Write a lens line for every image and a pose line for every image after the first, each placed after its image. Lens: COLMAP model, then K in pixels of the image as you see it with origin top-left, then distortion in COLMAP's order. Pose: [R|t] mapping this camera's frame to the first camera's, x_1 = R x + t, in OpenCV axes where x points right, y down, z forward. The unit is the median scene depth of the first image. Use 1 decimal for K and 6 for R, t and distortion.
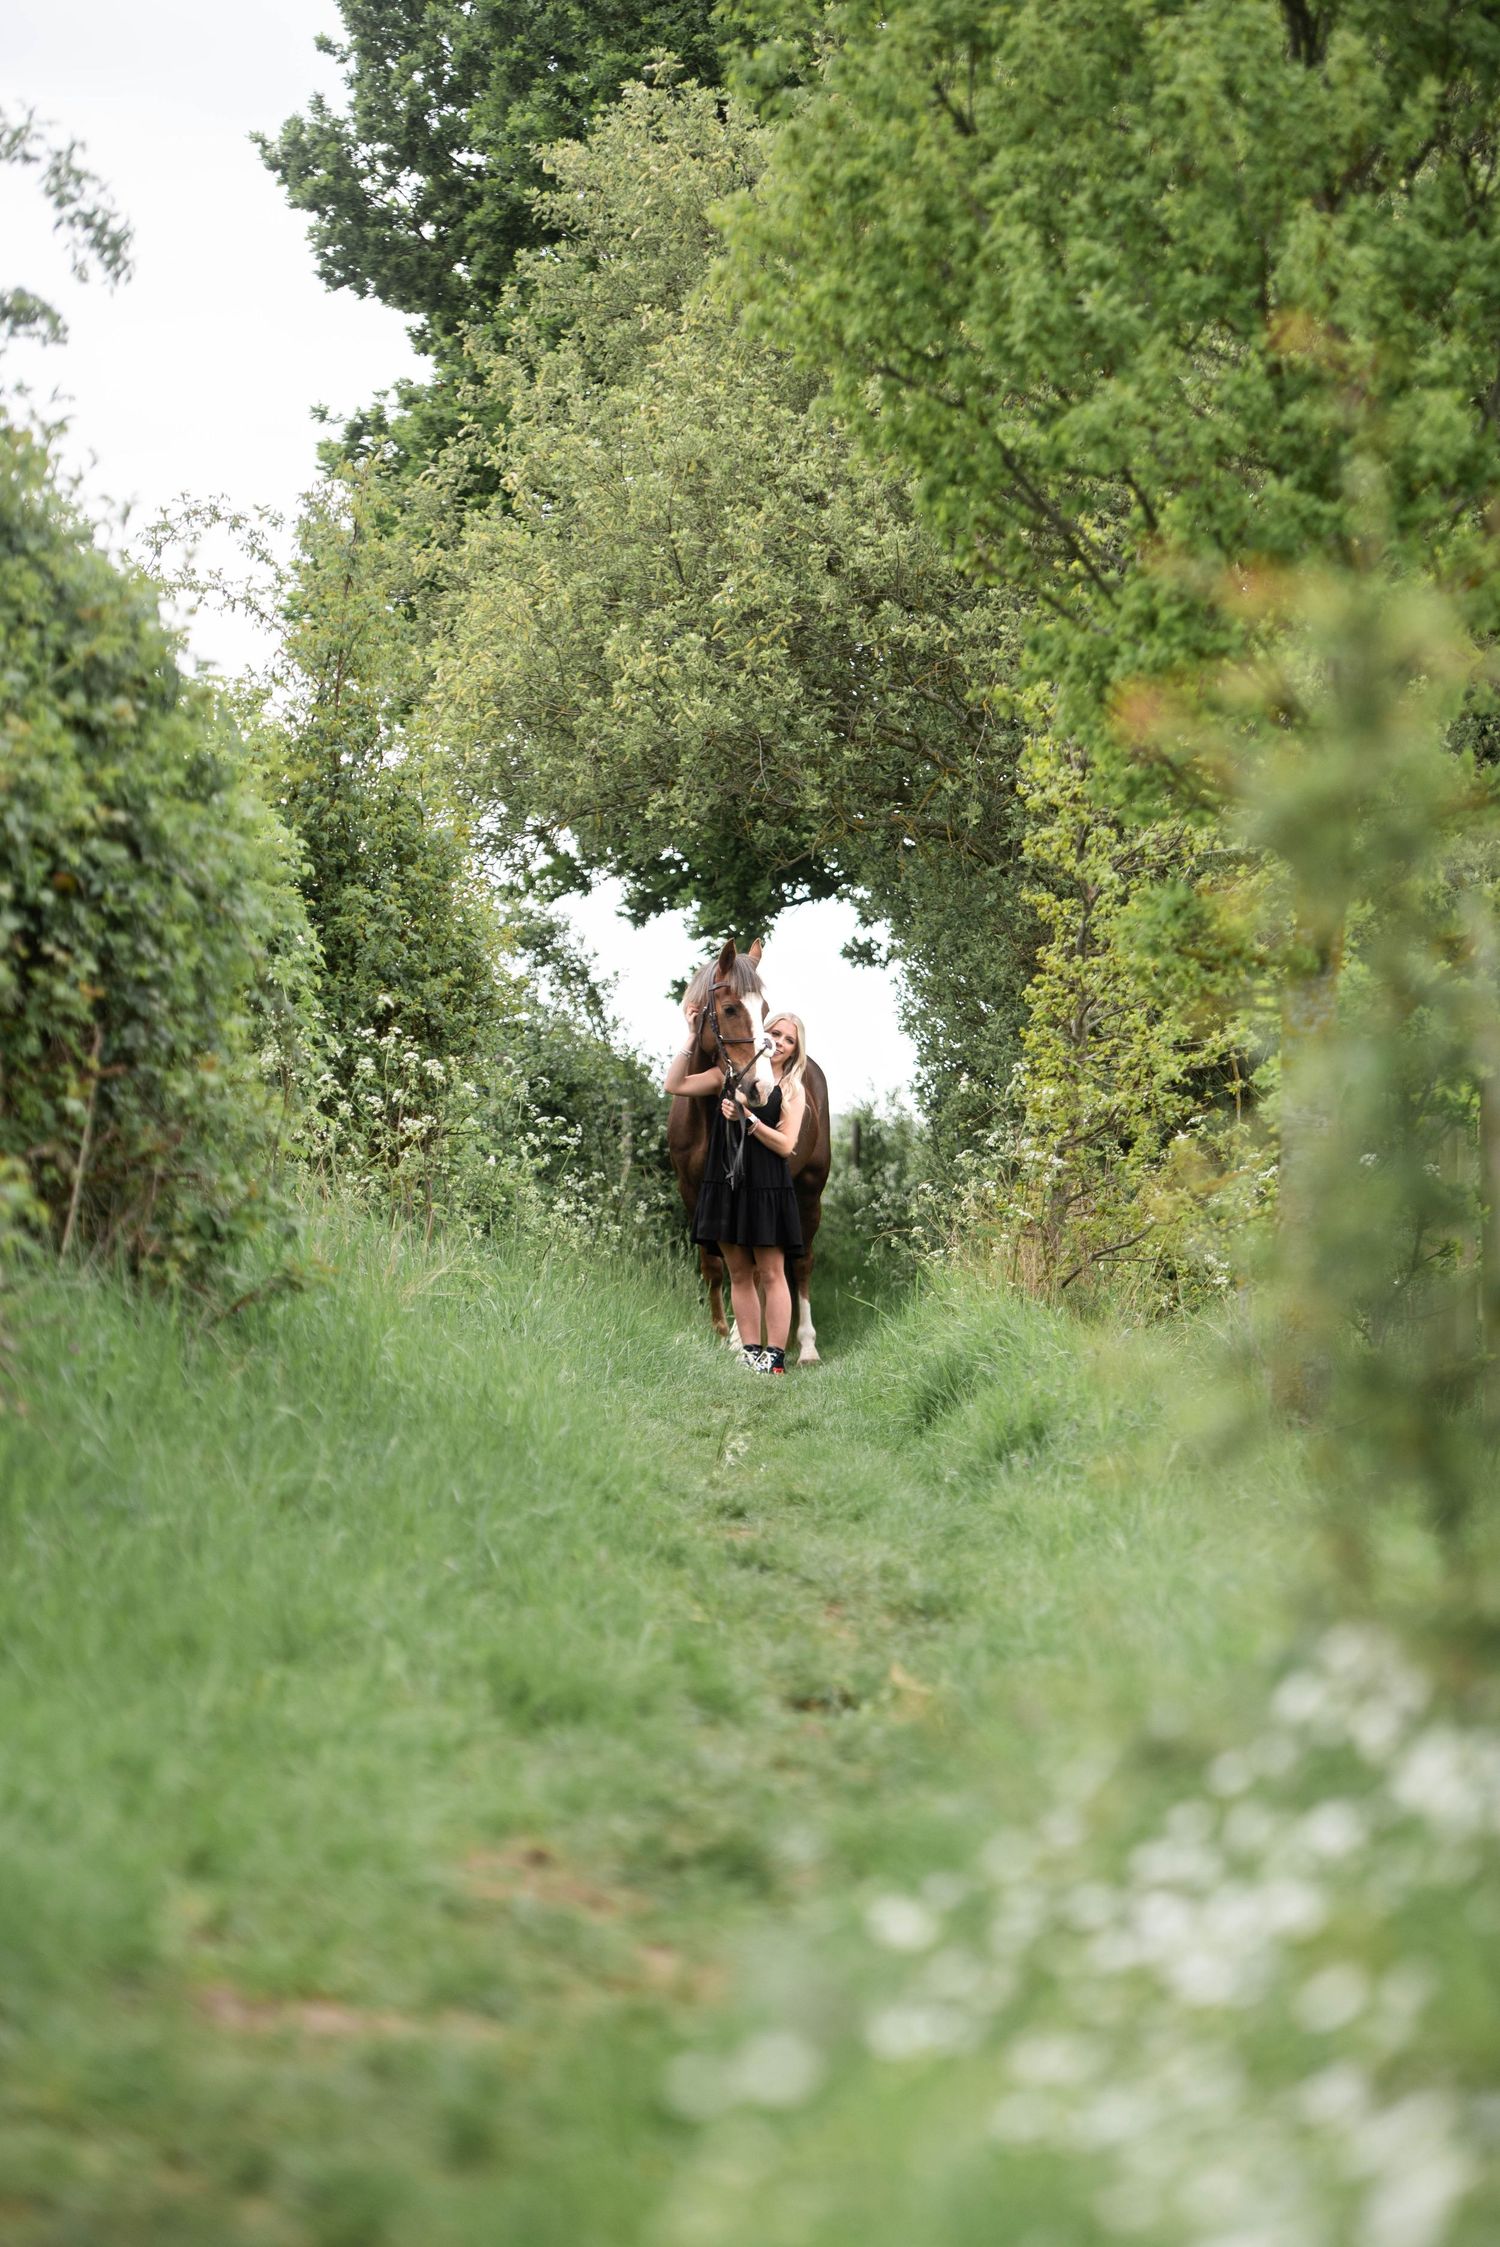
lens RADIAL K [[6540.1, 0, 741.7], [0, 6540.1, 1125.4], [0, 0, 1]] dist [0.433182, 0.000000]
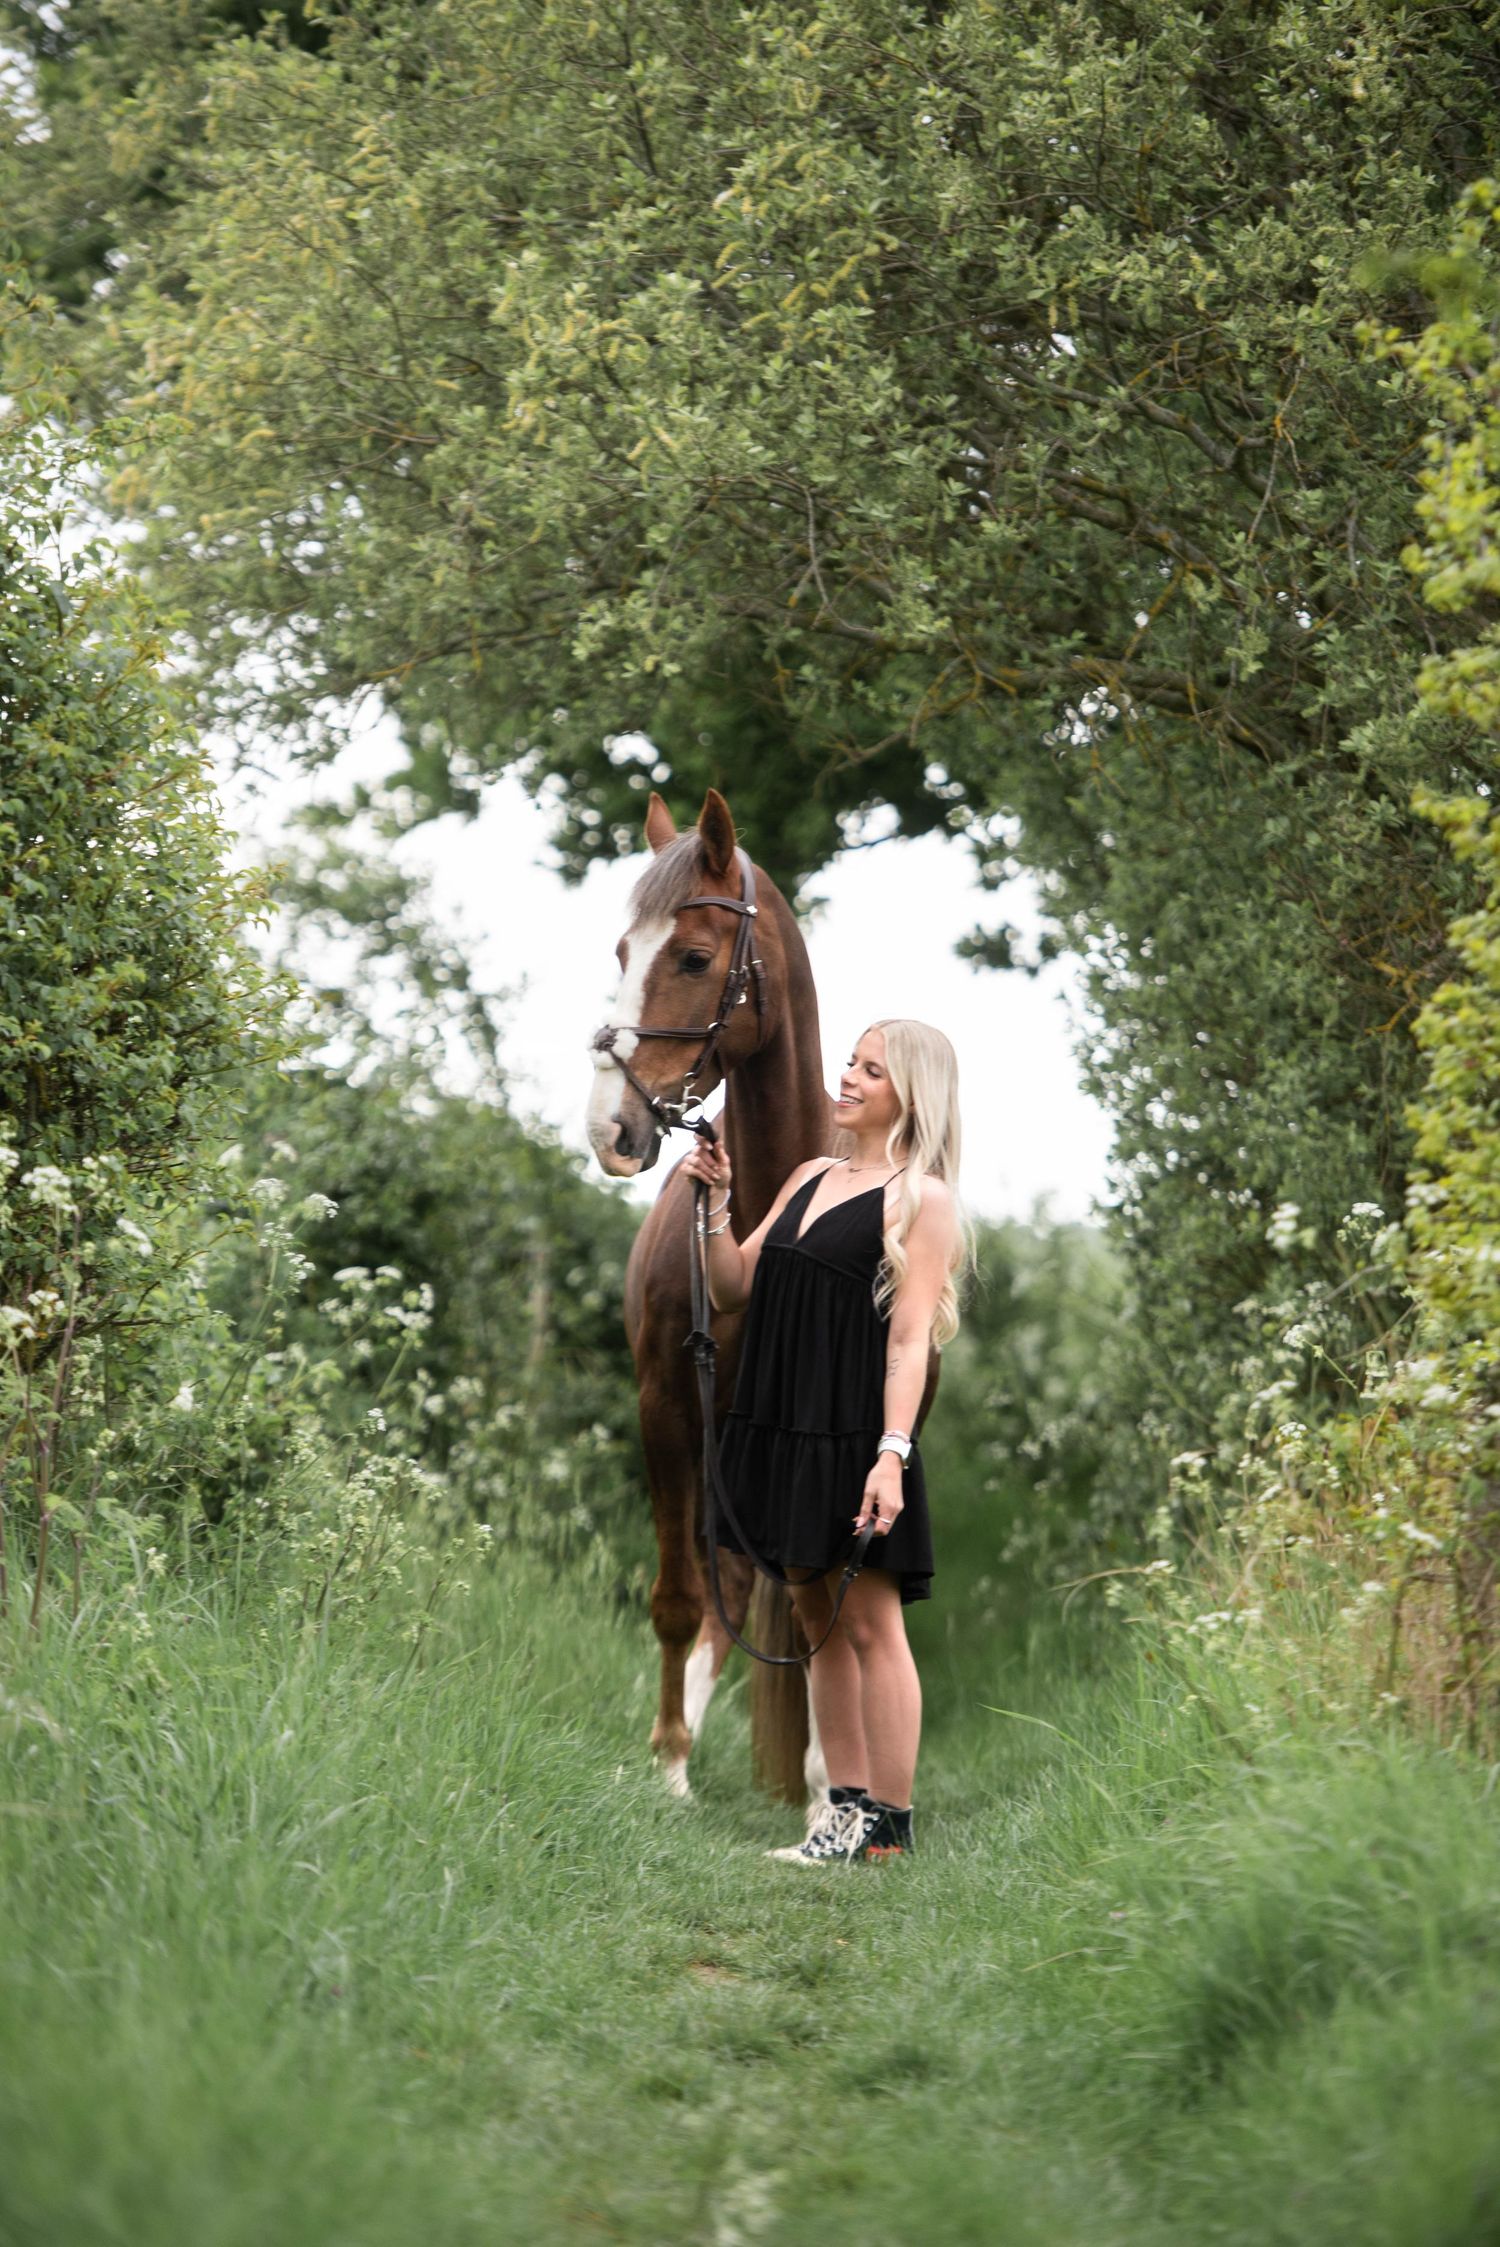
lens RADIAL K [[10607.1, 0, 735.0], [0, 10607.1, 1125.7], [0, 0, 1]] dist [-1.902528, 0.000000]
pose [[0.999943, 0.010364, -0.002506, -0.000305], [-0.010387, 0.999901, -0.009456, -0.004788], [0.002408, 0.009482, 0.999952, 0.222304]]
